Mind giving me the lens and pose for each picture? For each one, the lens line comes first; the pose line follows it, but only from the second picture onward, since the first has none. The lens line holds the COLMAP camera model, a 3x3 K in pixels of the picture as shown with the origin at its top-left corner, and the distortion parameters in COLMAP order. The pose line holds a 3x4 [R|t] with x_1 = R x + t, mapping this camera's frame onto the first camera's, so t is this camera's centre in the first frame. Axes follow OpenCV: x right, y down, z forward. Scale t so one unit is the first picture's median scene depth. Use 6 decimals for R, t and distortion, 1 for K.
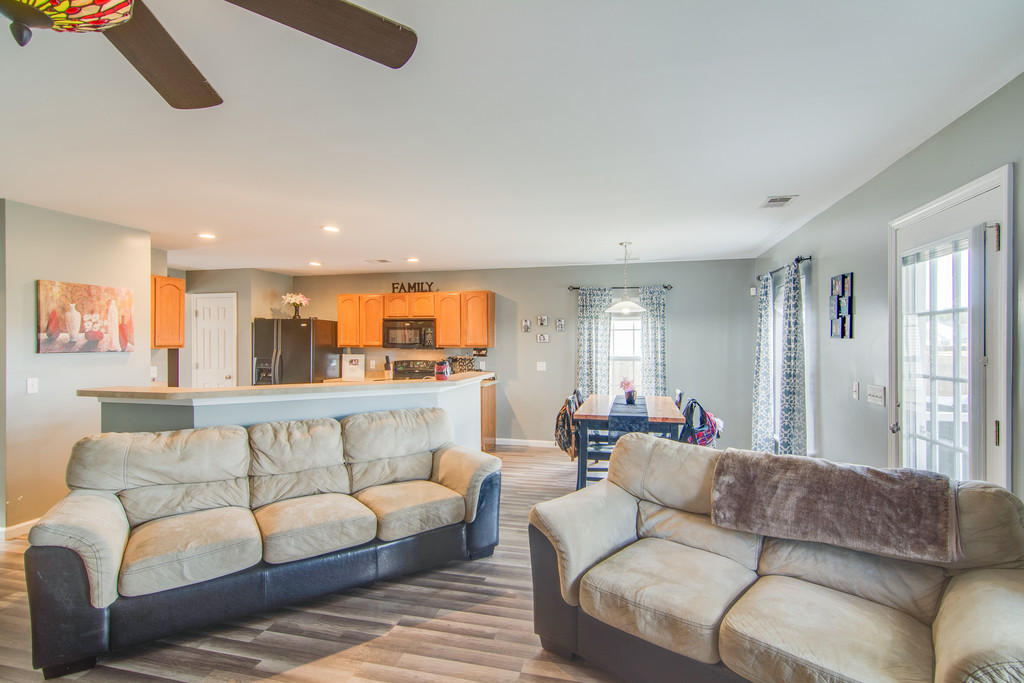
lens RADIAL K [[497.1, 0, 512.0], [0, 497.1, 341.5], [0, 0, 1]] dist [0.001207, -0.000433]
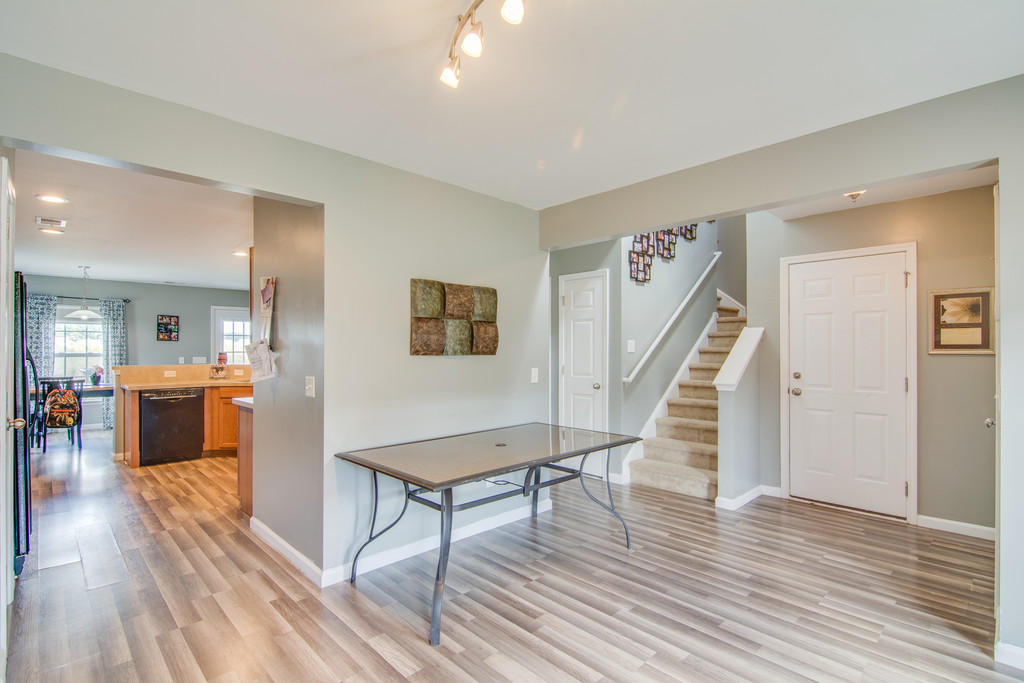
lens RADIAL K [[486.1, 0, 512.0], [0, 486.1, 341.5], [0, 0, 1]] dist [0.004776, 0.000915]
pose [[-0.857713, 0.009483, 0.514042, -1.430798], [-0.000516, 0.999813, -0.019306, 0.029406], [-0.514129, -0.016824, -0.857548, 1.522205]]
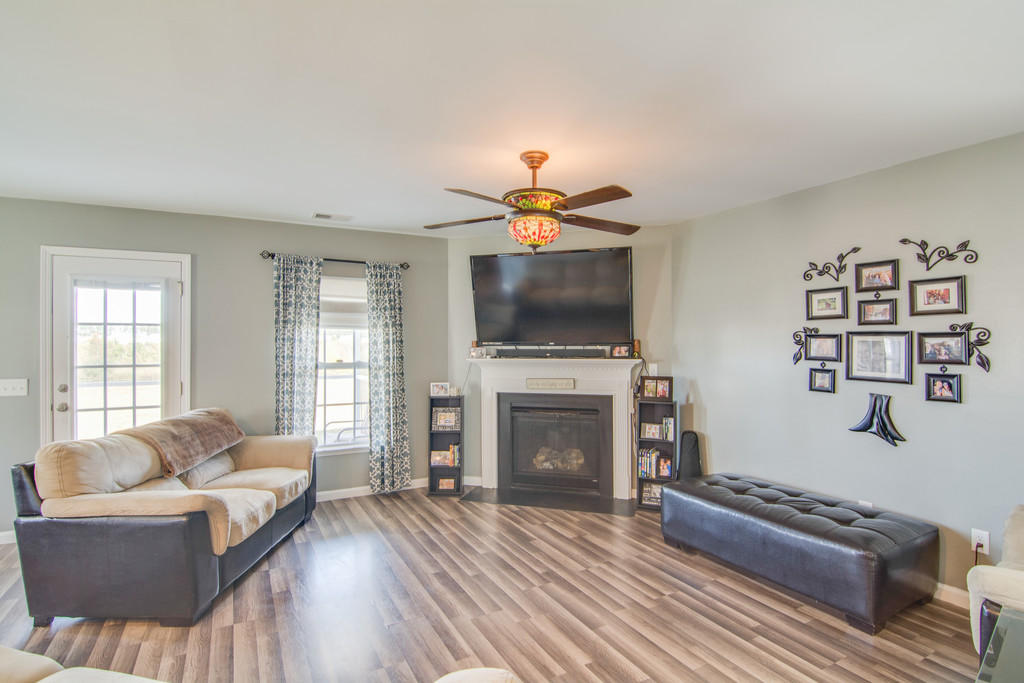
lens RADIAL K [[509.0, 0, 512.0], [0, 509.0, 341.5], [0, 0, 1]] dist [-0.013738, -0.000991]
pose [[-0.685440, 0.002800, 0.728124, -0.542719], [-0.000013, 0.999993, -0.003857, 0.002086], [-0.728129, -0.002654, -0.685435, 0.564933]]
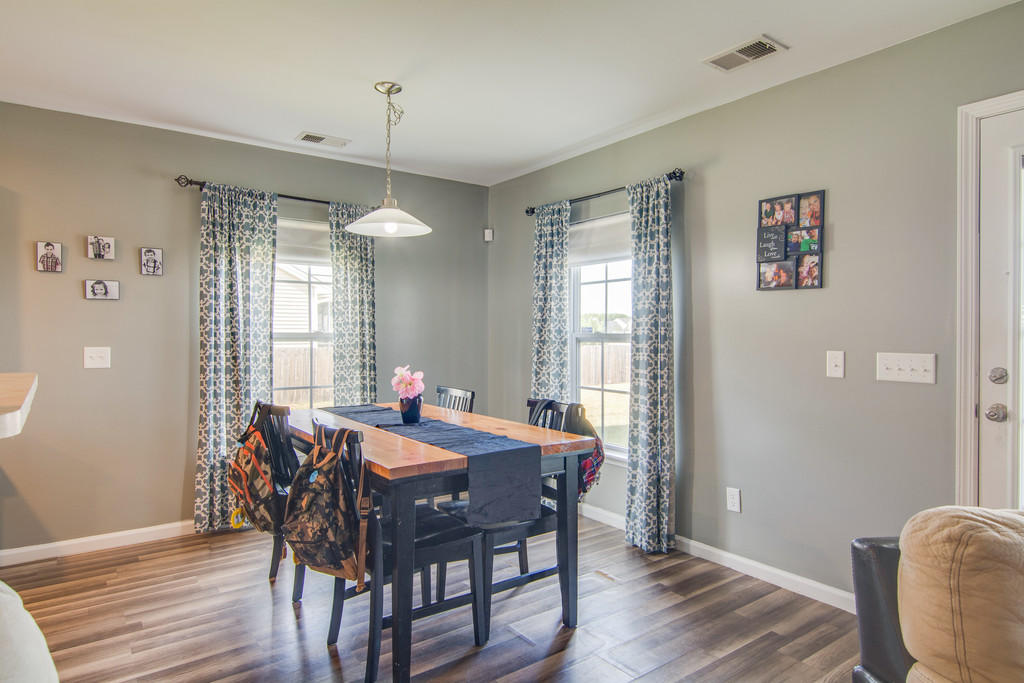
lens RADIAL K [[586.9, 0, 512.0], [0, 586.9, 341.5], [0, 0, 1]] dist [0.002199, -0.000712]
pose [[0.631238, -0.010789, 0.775514, -0.134506], [-0.002786, 0.999865, 0.016177, 0.036024], [-0.775585, -0.012372, 0.631122, 0.542652]]
